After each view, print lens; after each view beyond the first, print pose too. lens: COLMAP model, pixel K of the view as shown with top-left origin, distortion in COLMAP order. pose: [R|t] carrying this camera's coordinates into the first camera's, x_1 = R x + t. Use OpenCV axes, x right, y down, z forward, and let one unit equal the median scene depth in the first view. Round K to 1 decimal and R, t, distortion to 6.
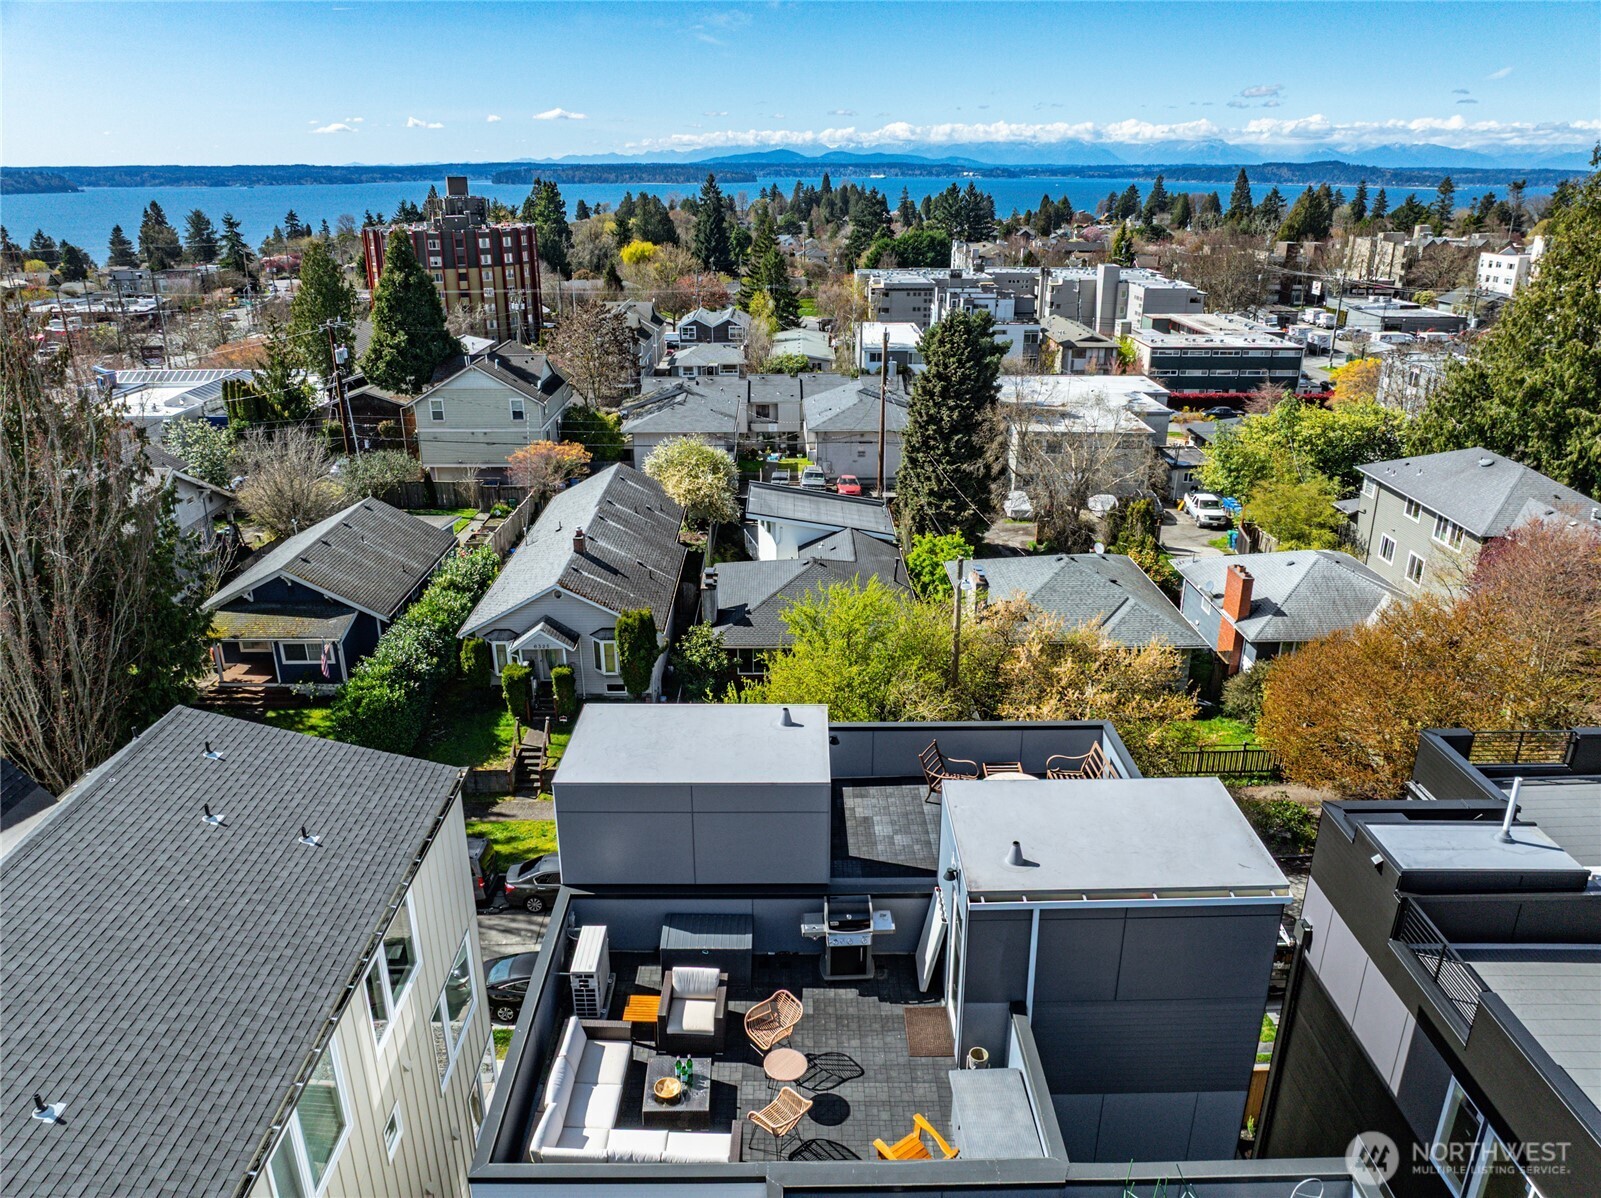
lens RADIAL K [[1133.8, 0, 812.3], [0, 1133.8, 595.9], [0, 0, 1]] dist [-0.045724, 0.016826]
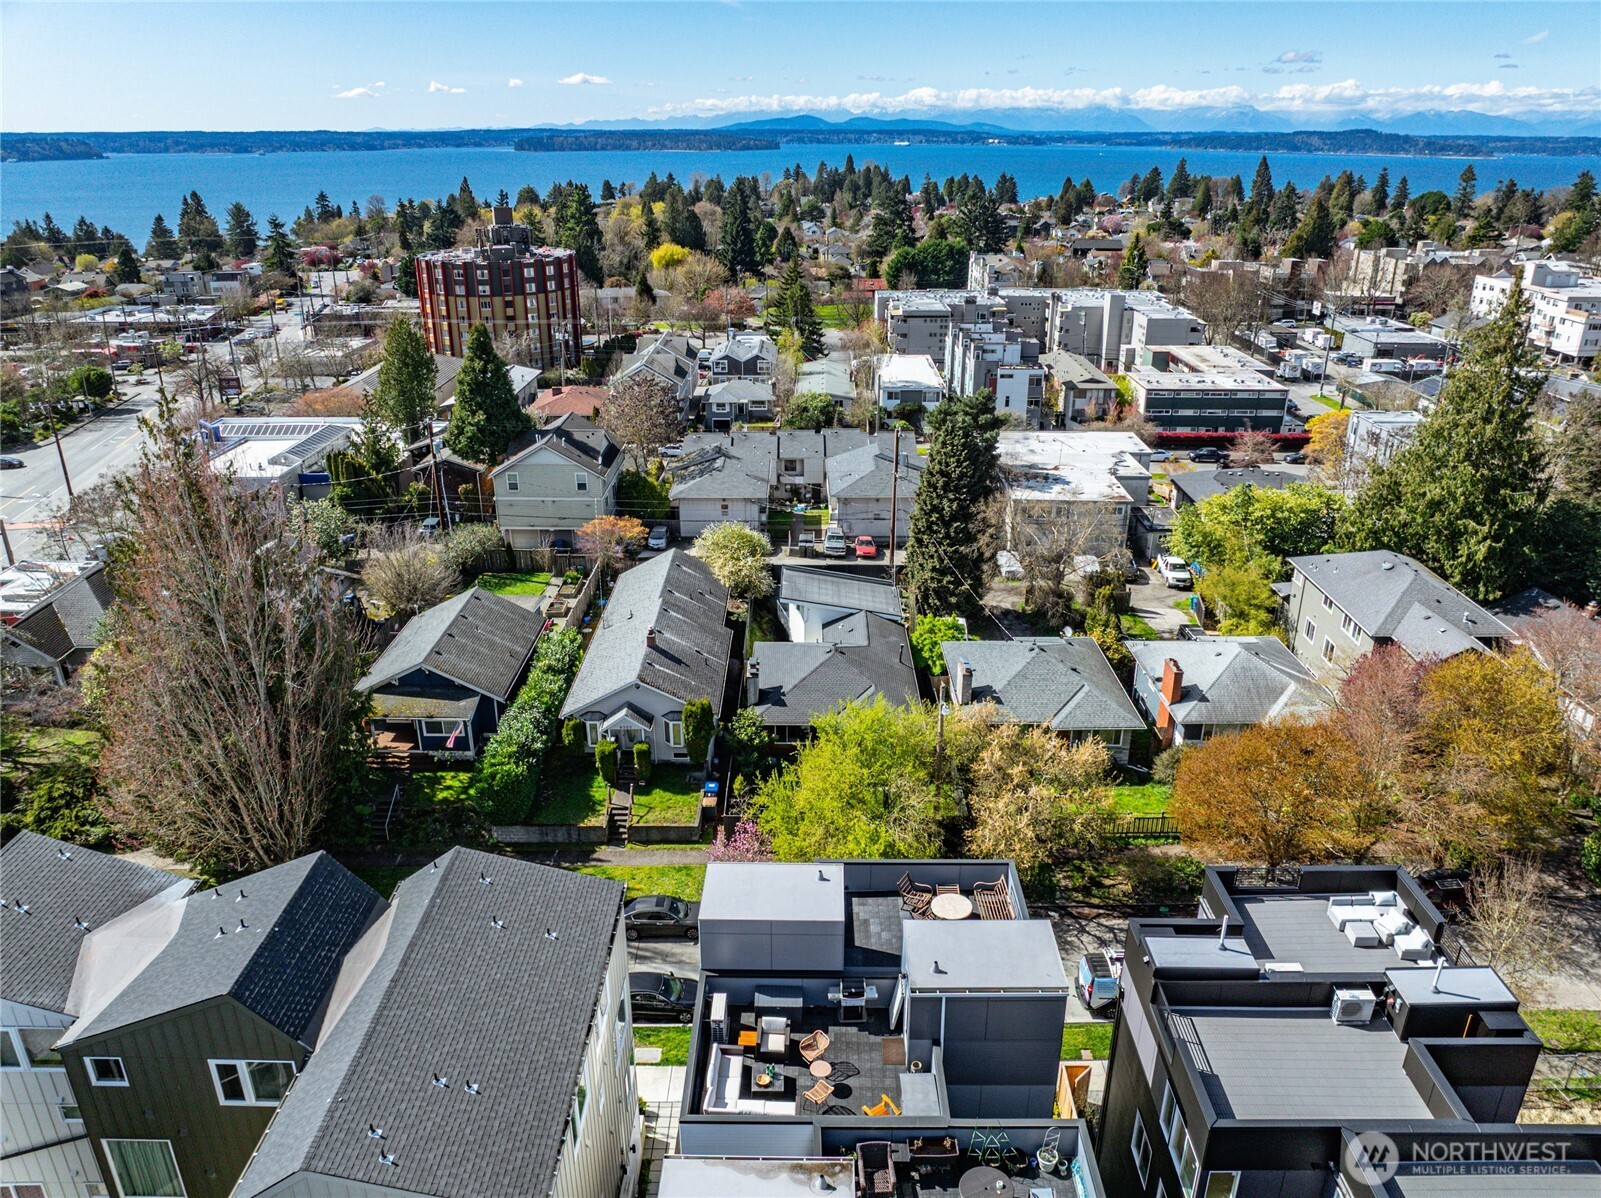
lens RADIAL K [[1133.8, 0, 813.5], [0, 1133.8, 600.4], [0, 0, 1]] dist [-0.045724, 0.016826]
pose [[0.999828, 0.009548, -0.015878, -0.002257], [-0.009048, 0.999471, 0.031227, -0.087642], [0.016168, -0.031078, 0.999386, -0.178916]]
